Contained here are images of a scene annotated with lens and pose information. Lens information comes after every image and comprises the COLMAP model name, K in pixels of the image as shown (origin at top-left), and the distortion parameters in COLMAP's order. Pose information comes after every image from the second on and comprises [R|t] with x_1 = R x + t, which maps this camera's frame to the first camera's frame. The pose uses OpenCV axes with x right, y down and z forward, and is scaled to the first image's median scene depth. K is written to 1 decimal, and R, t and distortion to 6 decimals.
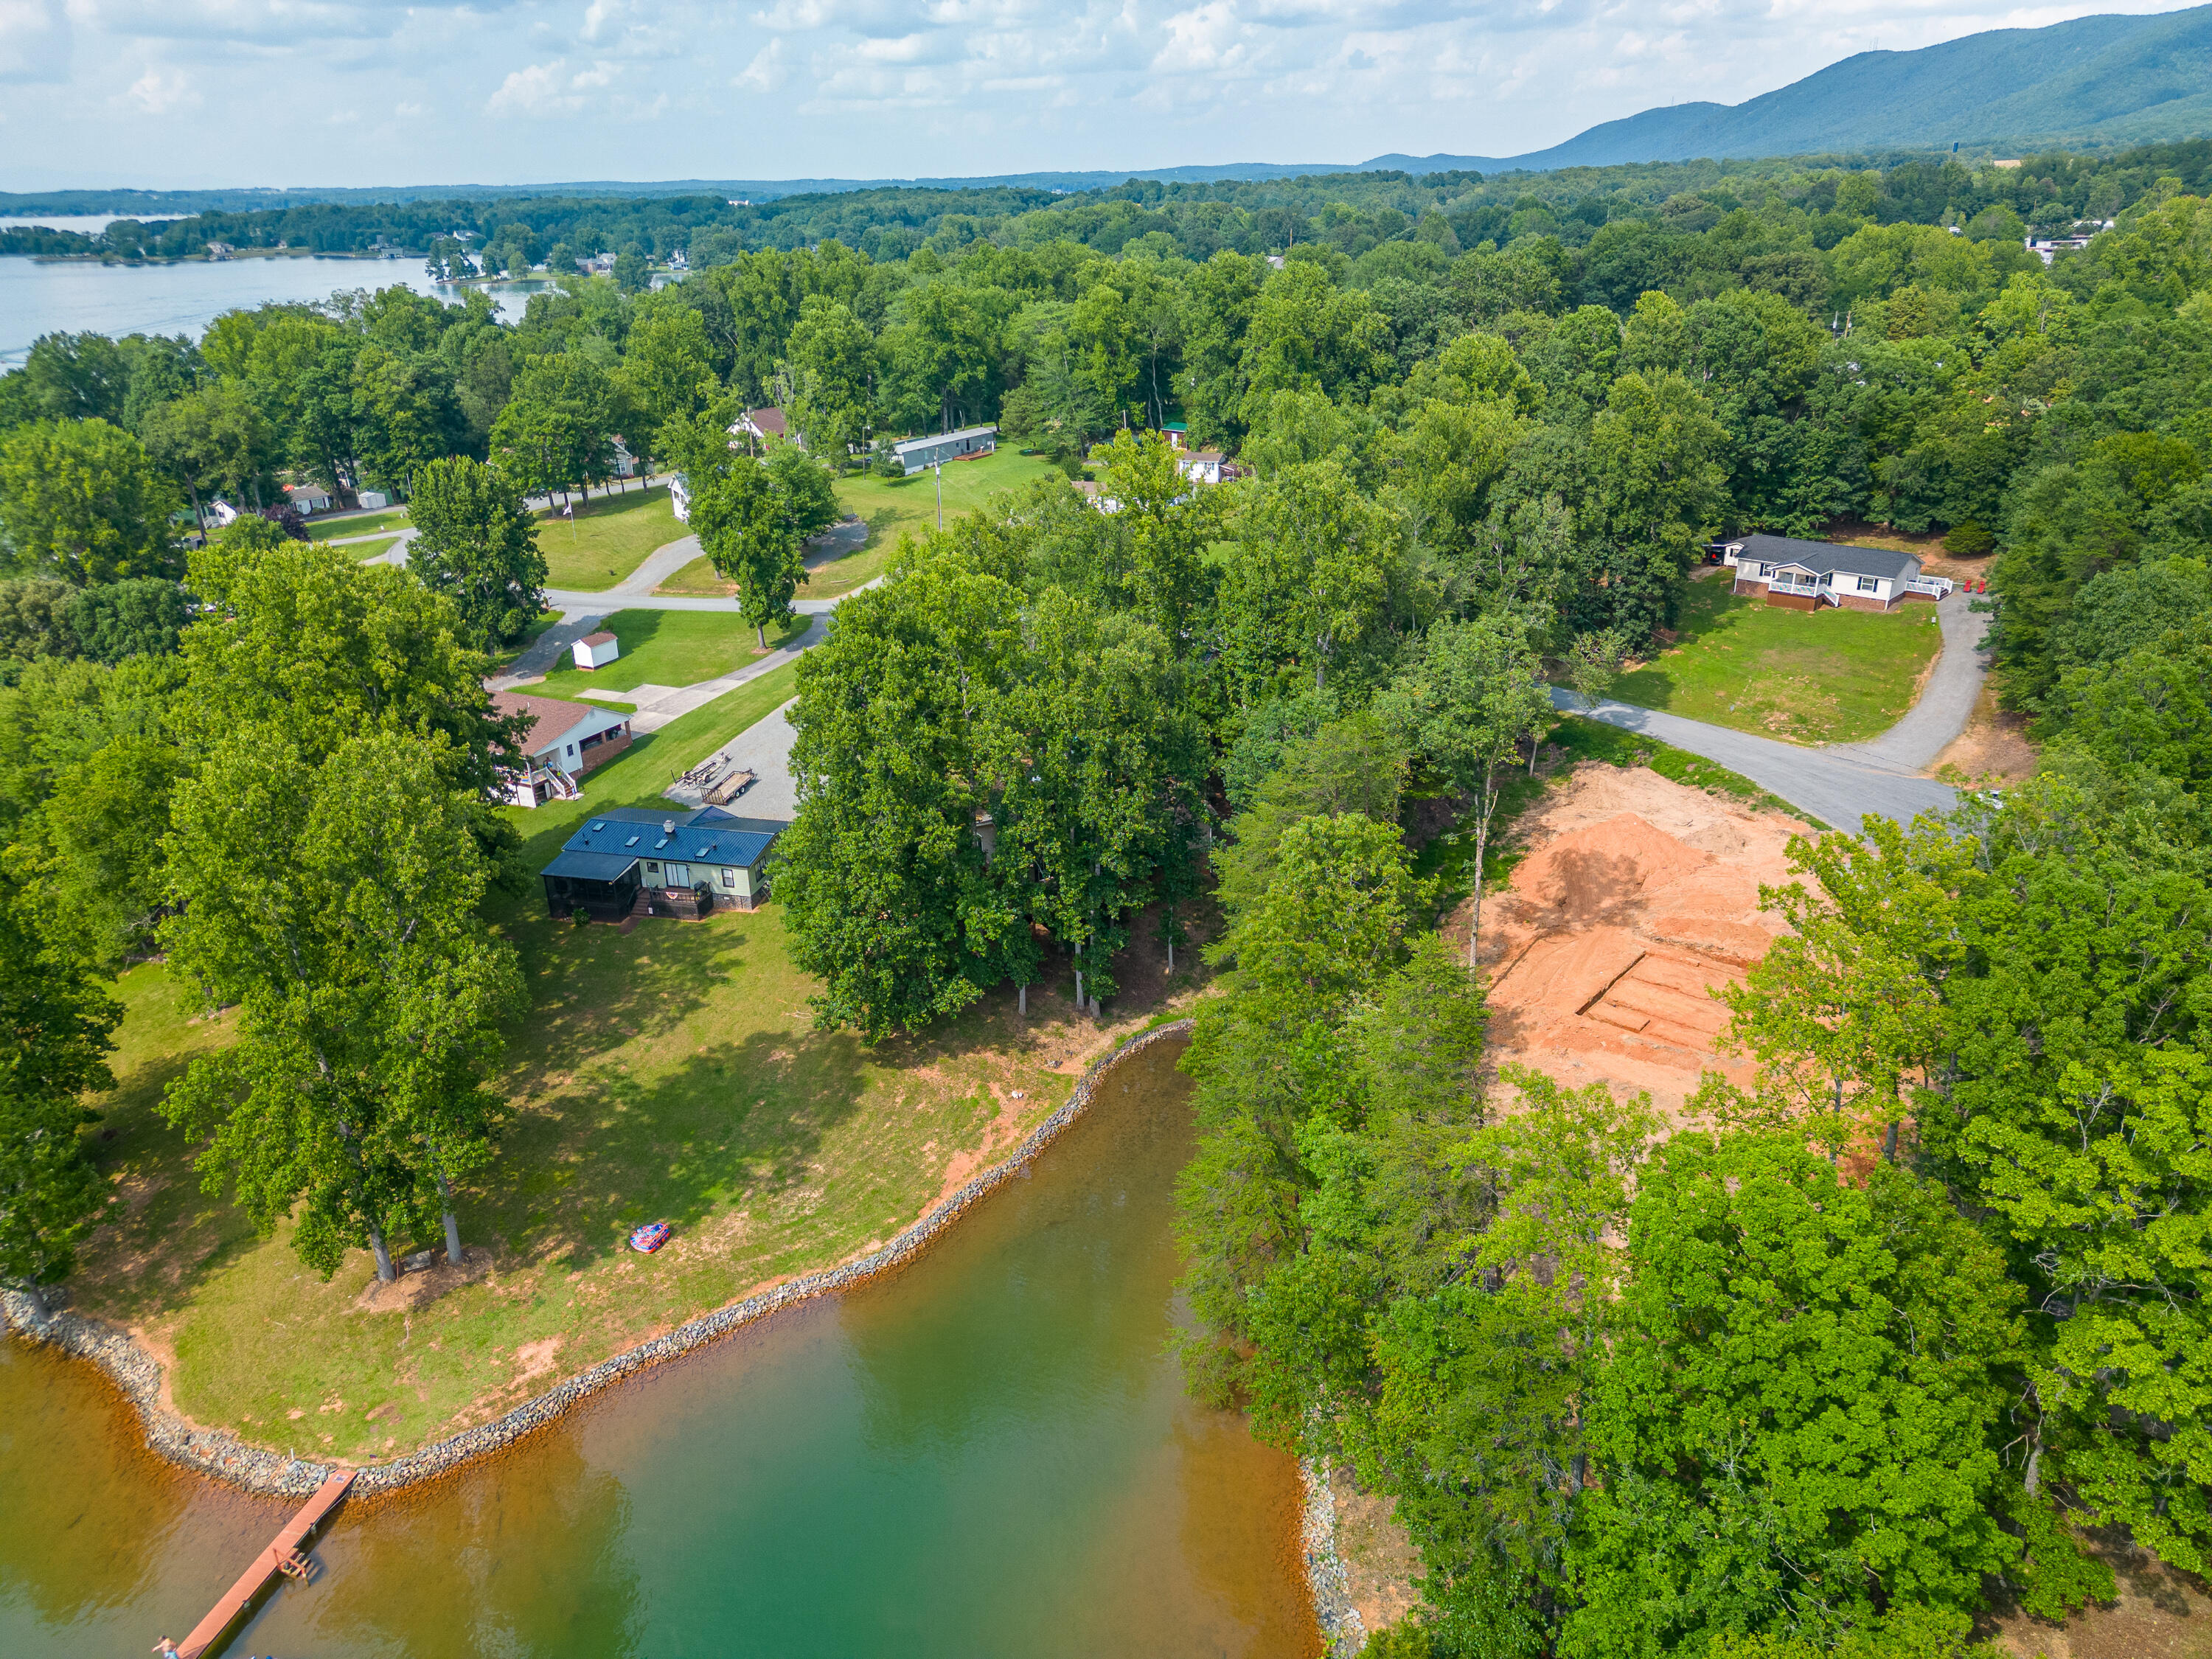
lens RADIAL K [[1539.8, 0, 1103.7], [0, 1539.8, 815.2], [0, 0, 1]] dist [0.069746, -0.065242]
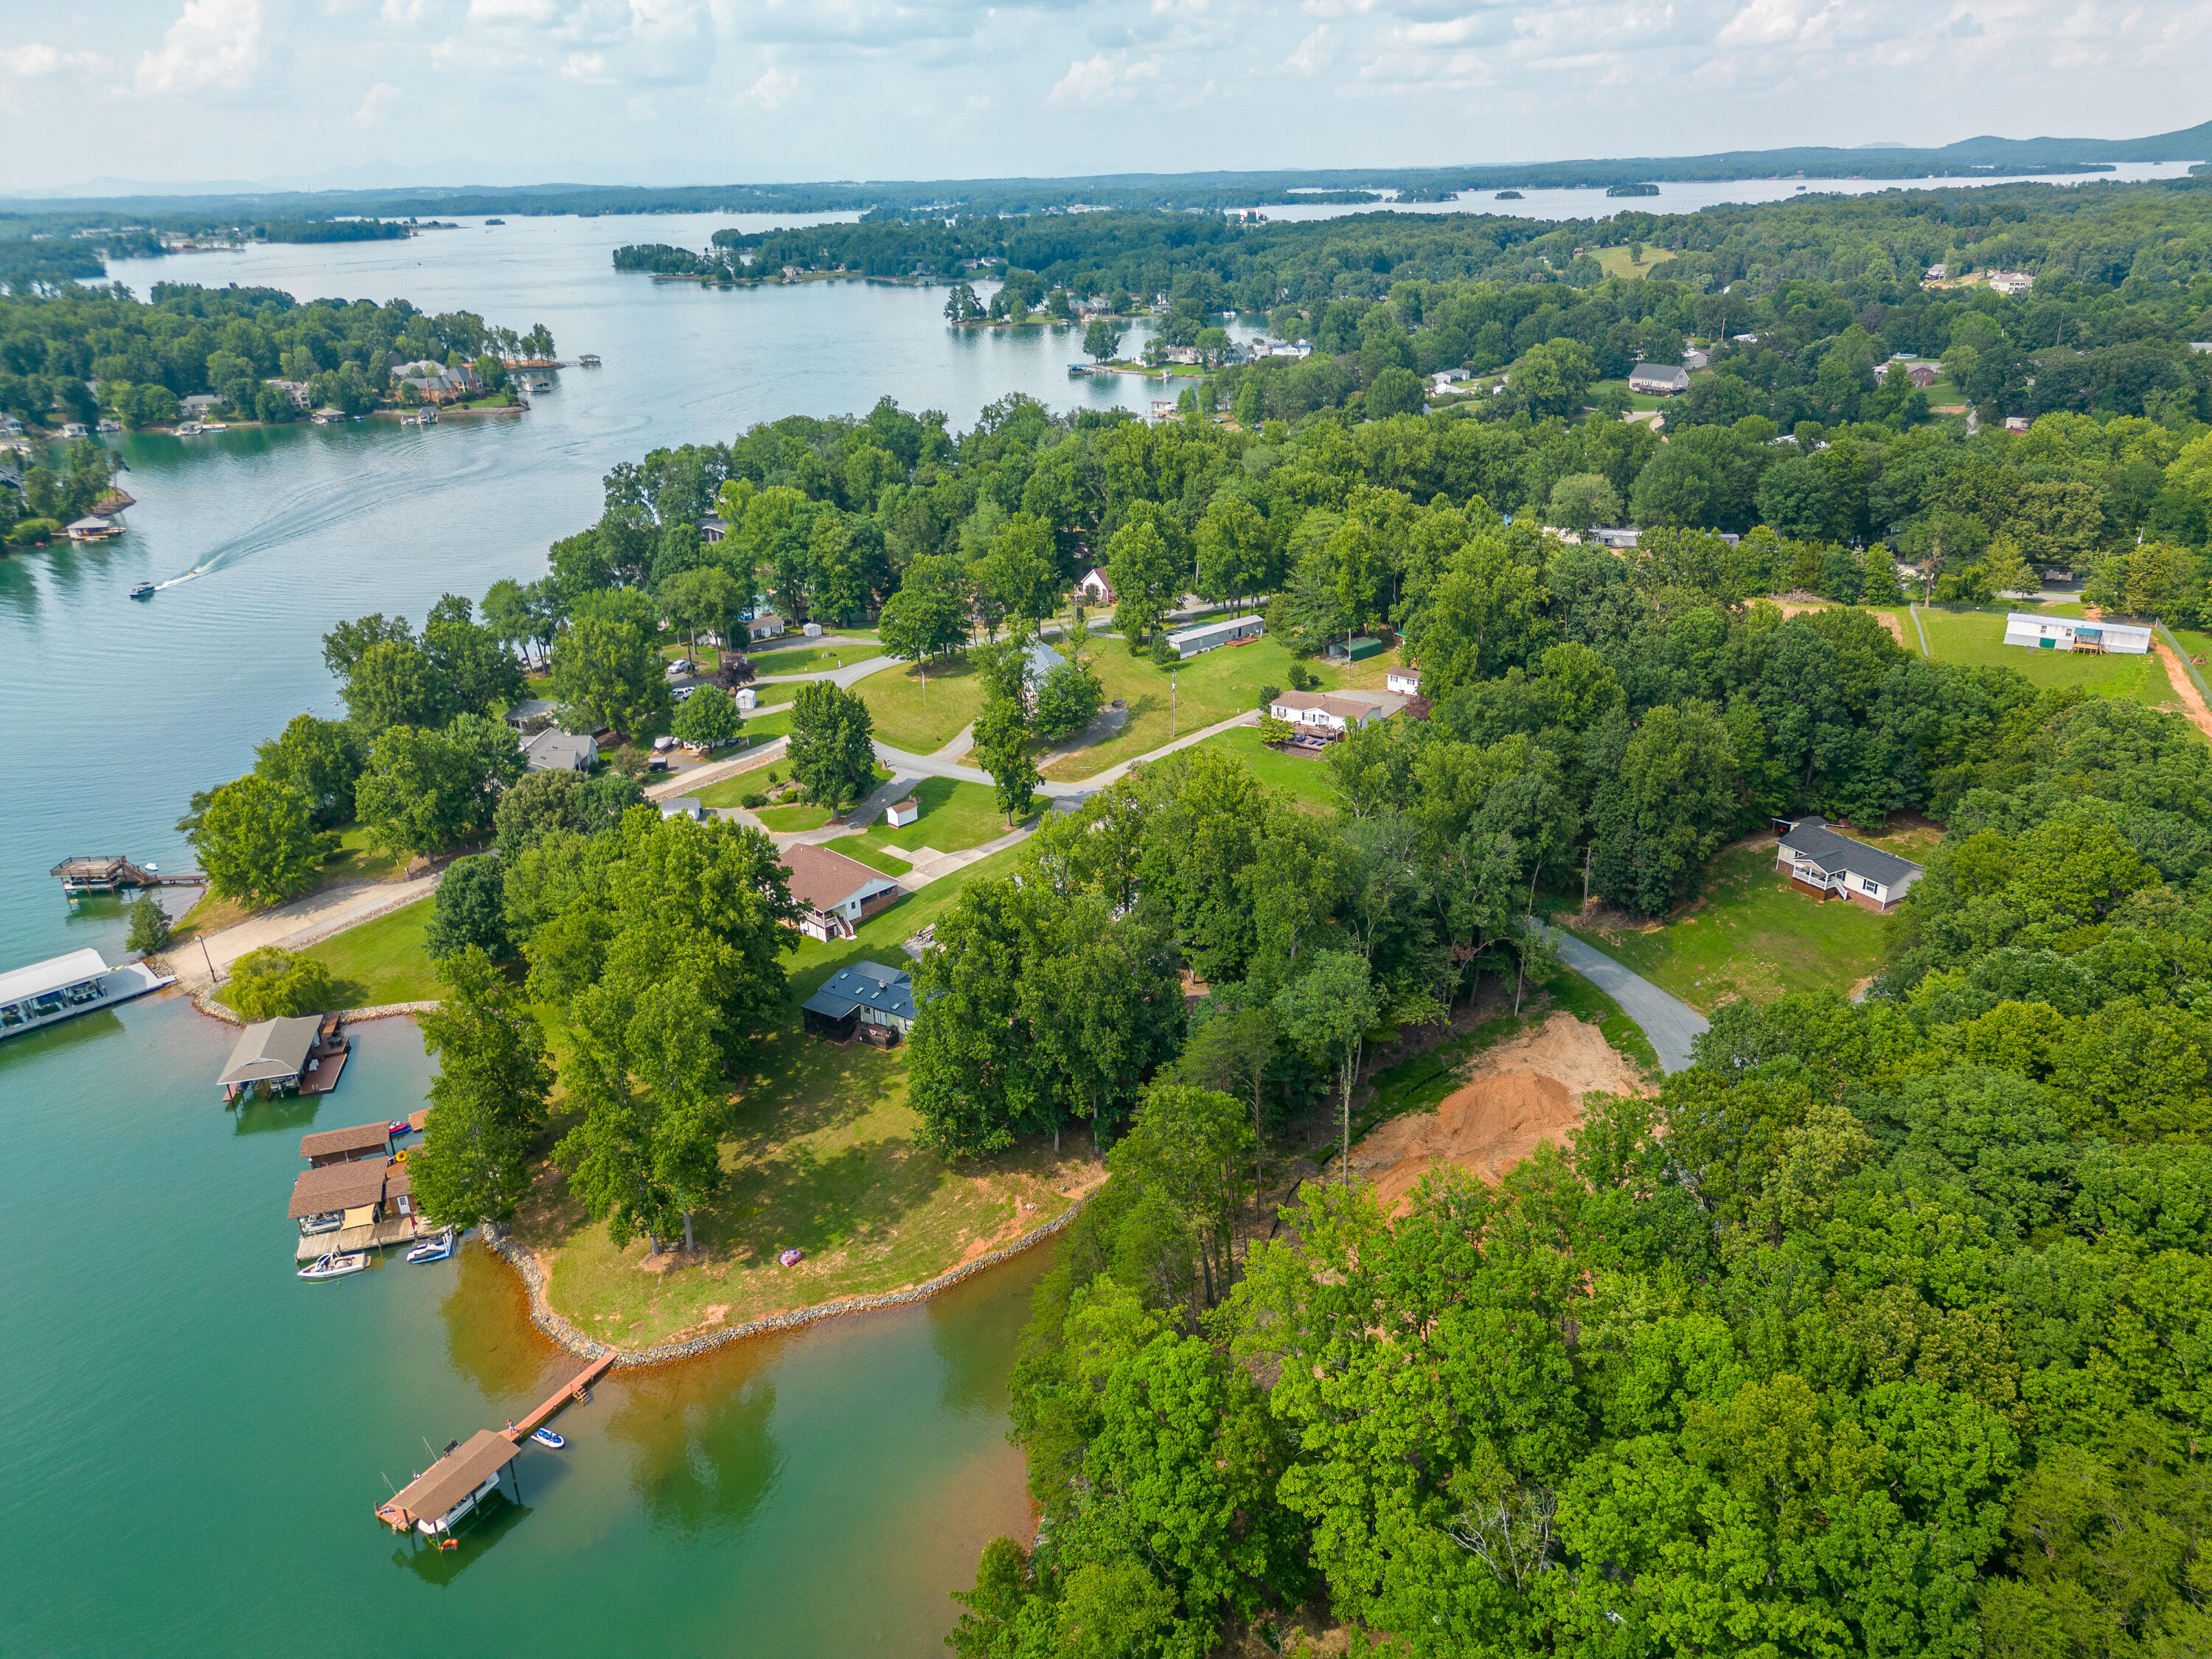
lens RADIAL K [[1539.8, 0, 1114.3], [0, 1539.8, 817.0], [0, 0, 1]] dist [0.069746, -0.065242]
pose [[0.953780, 0.115346, -0.277488, 0.332627], [-0.112733, 0.993300, 0.025411, -0.211518], [0.278560, 0.007046, 0.960393, -0.404297]]
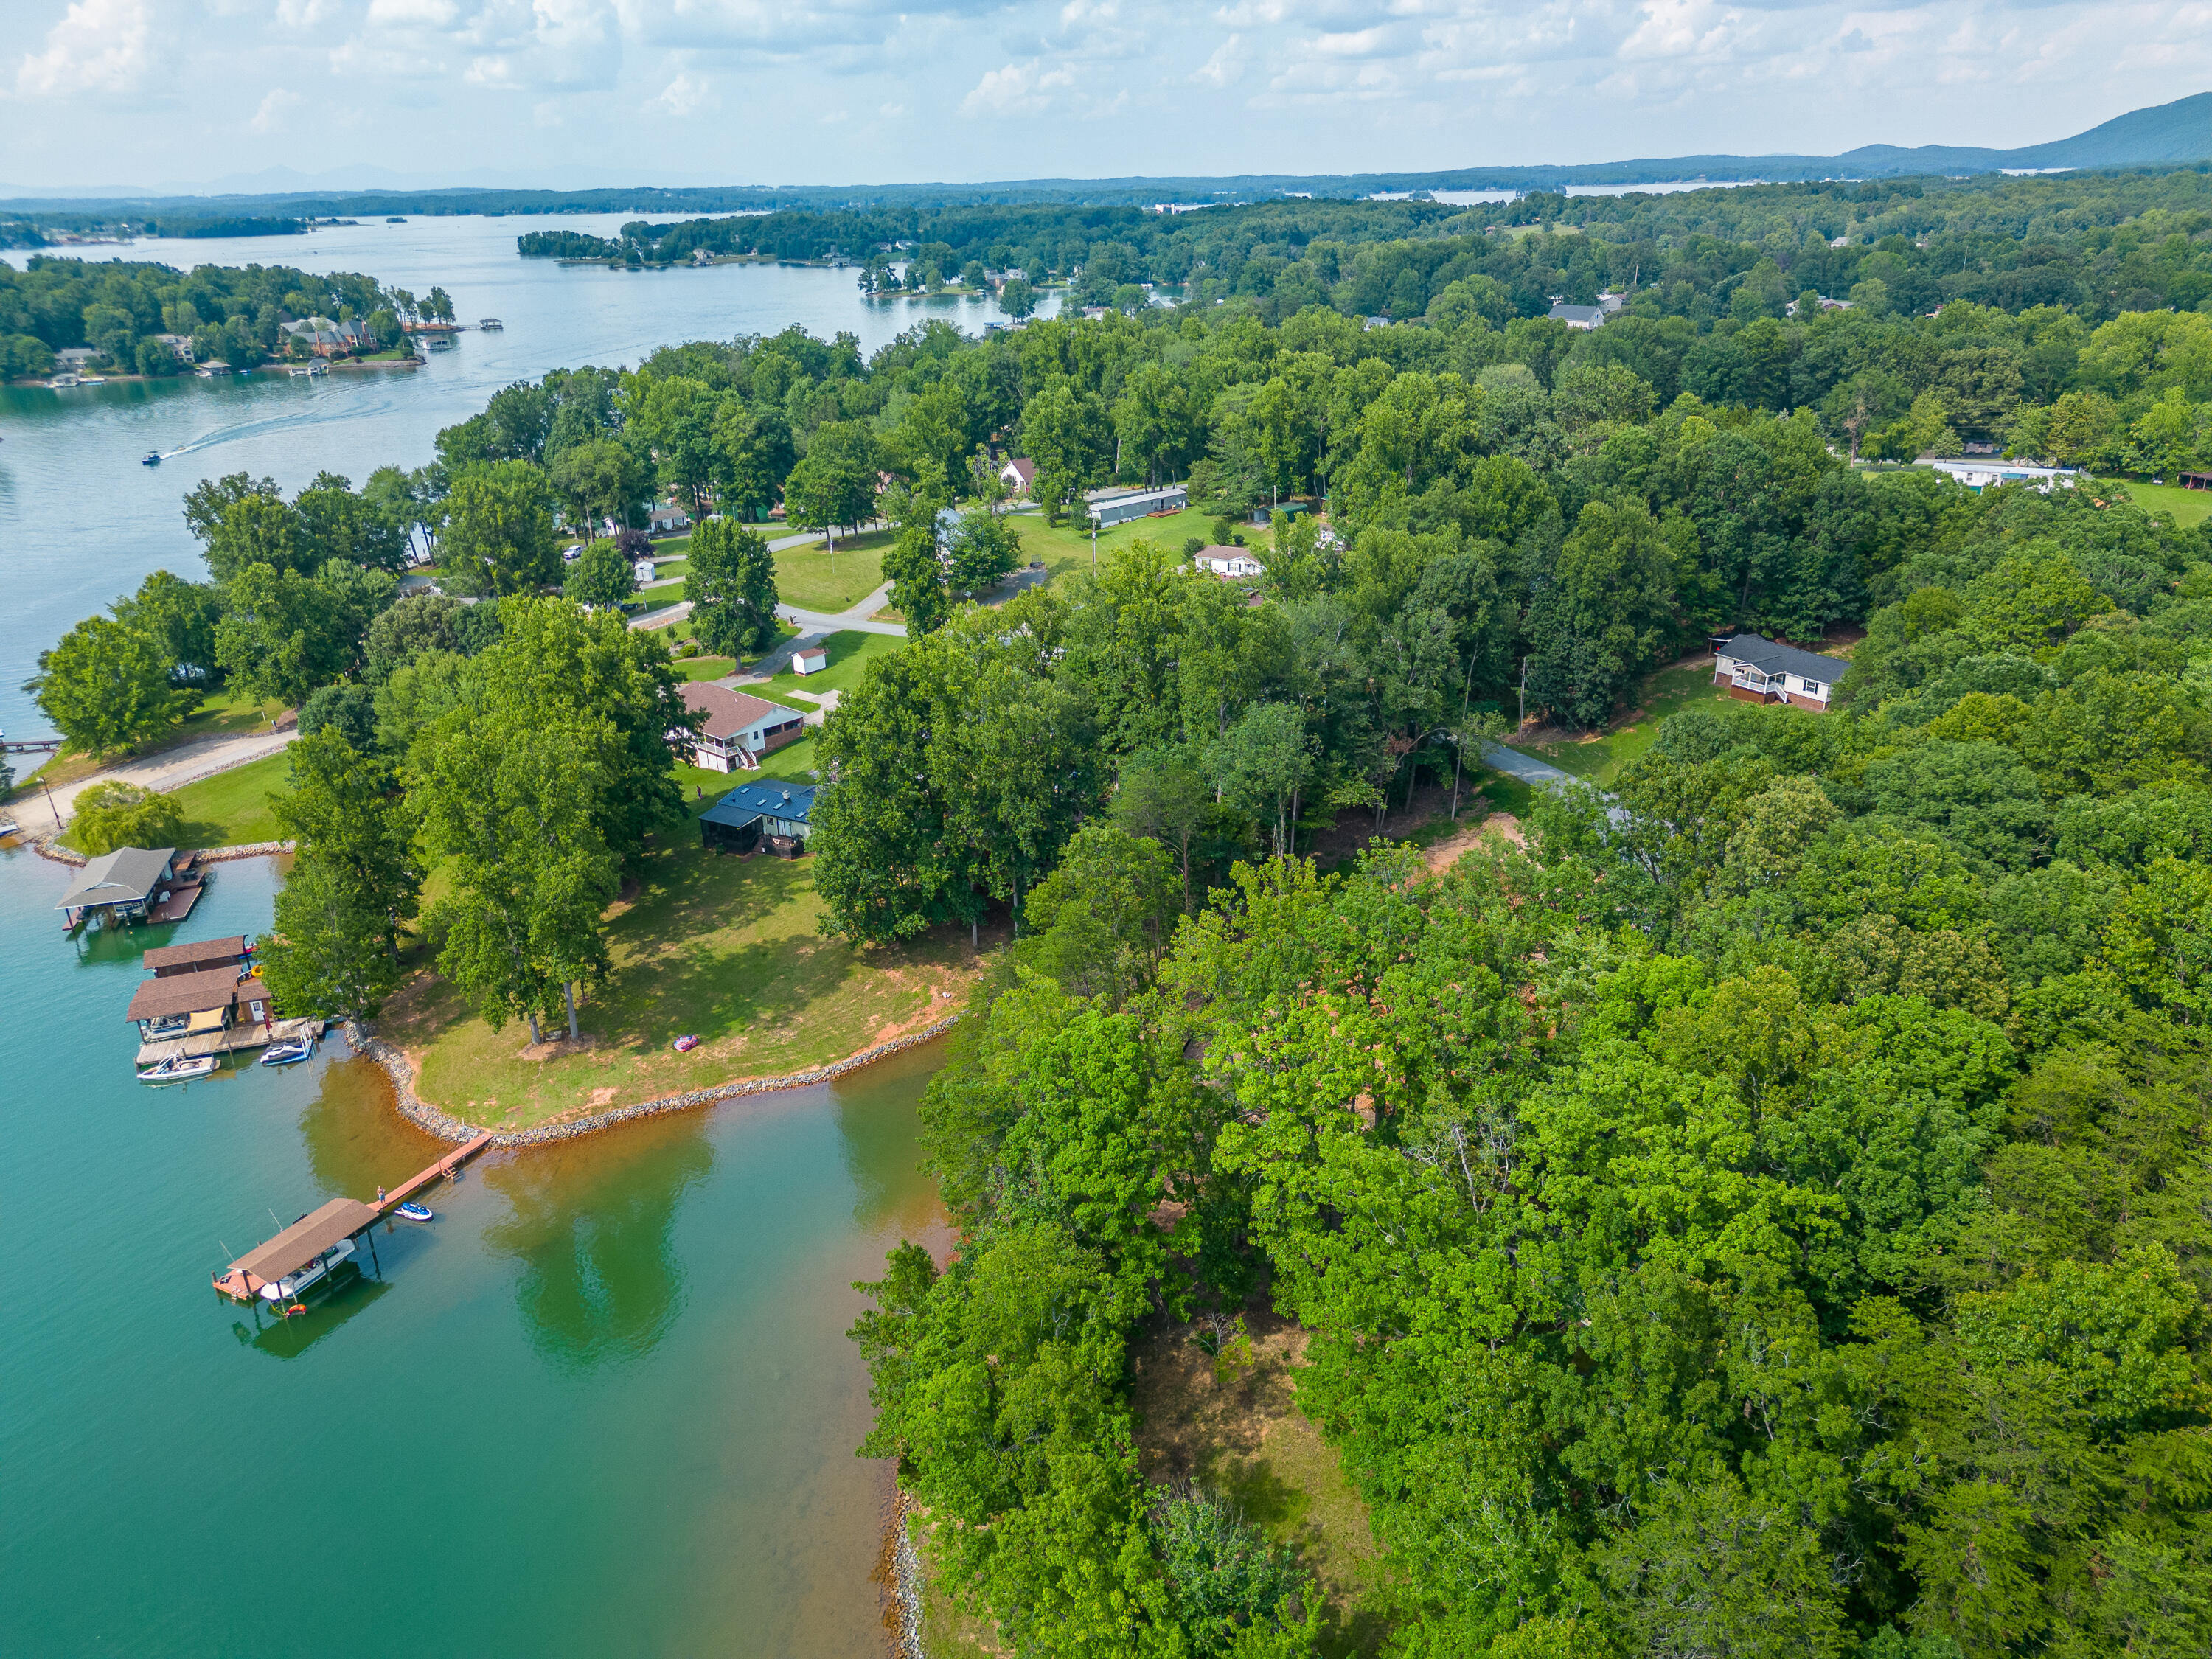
lens RADIAL K [[1539.8, 0, 1112.4], [0, 1539.8, 817.5], [0, 0, 1]] dist [0.069746, -0.065242]
pose [[0.967338, 0.098158, -0.233714, 0.338674], [-0.097062, 0.995146, 0.016214, -0.023525], [0.234171, 0.007001, 0.972170, -0.326725]]
